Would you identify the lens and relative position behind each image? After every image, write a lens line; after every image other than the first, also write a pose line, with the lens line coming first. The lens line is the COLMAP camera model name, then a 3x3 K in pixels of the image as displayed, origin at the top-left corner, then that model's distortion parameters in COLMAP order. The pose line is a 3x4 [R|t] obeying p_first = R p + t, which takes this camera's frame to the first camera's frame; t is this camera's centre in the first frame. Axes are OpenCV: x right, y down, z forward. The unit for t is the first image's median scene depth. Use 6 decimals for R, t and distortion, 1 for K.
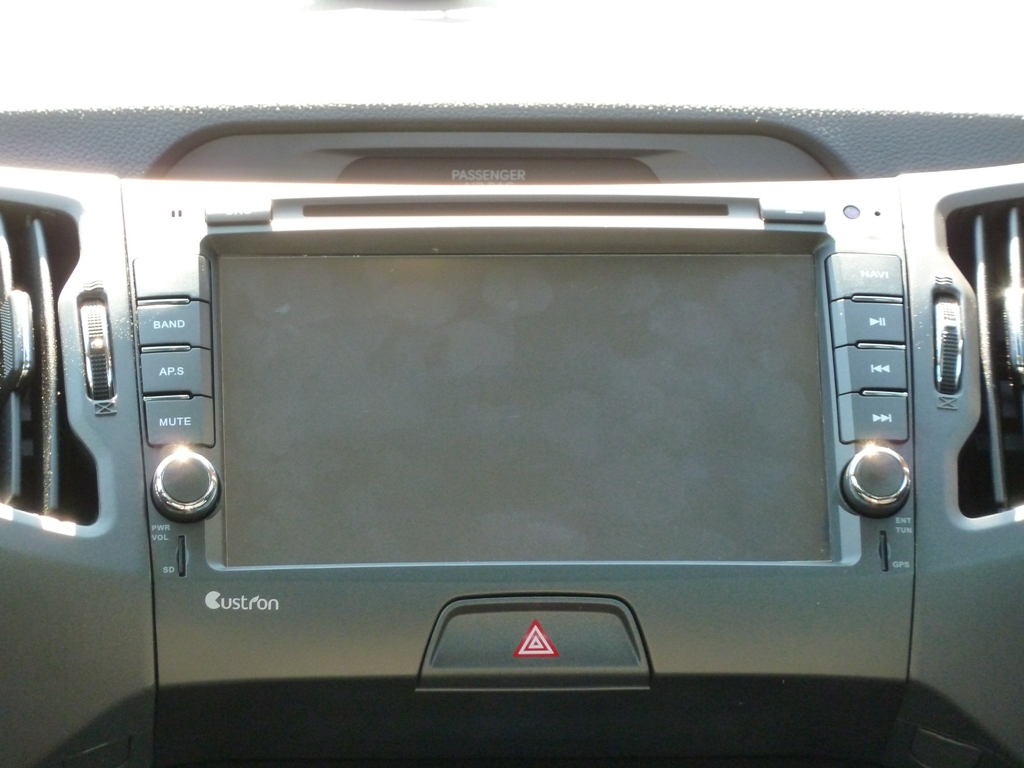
lens RADIAL K [[6712.2, 0, 513.4], [0, 6712.2, 384.3], [0, 0, 1]] dist [0.569295, 0.000000]
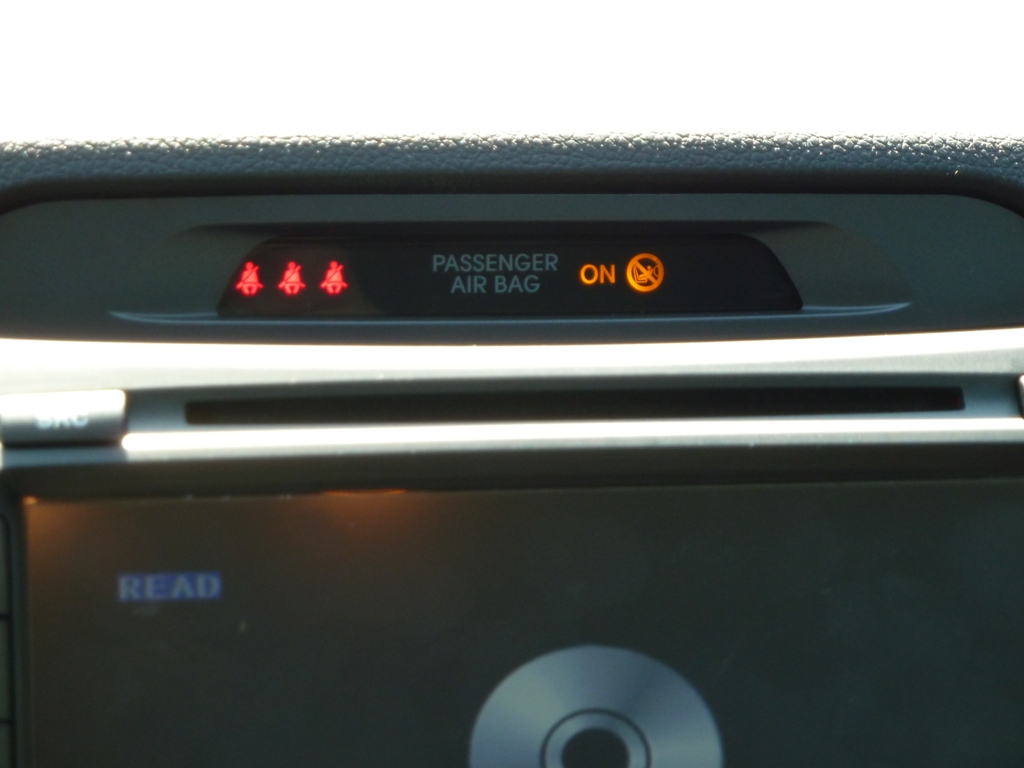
lens RADIAL K [[3604.5, 0, 511.4], [0, 3604.5, 382.6], [0, 0, 1]] dist [0.102148, 0.000000]
pose [[0.995530, 0.003824, 0.094367, -0.032621], [-0.022140, 0.980786, 0.193826, -0.084027], [-0.091812, -0.195049, 0.976487, 0.721740]]
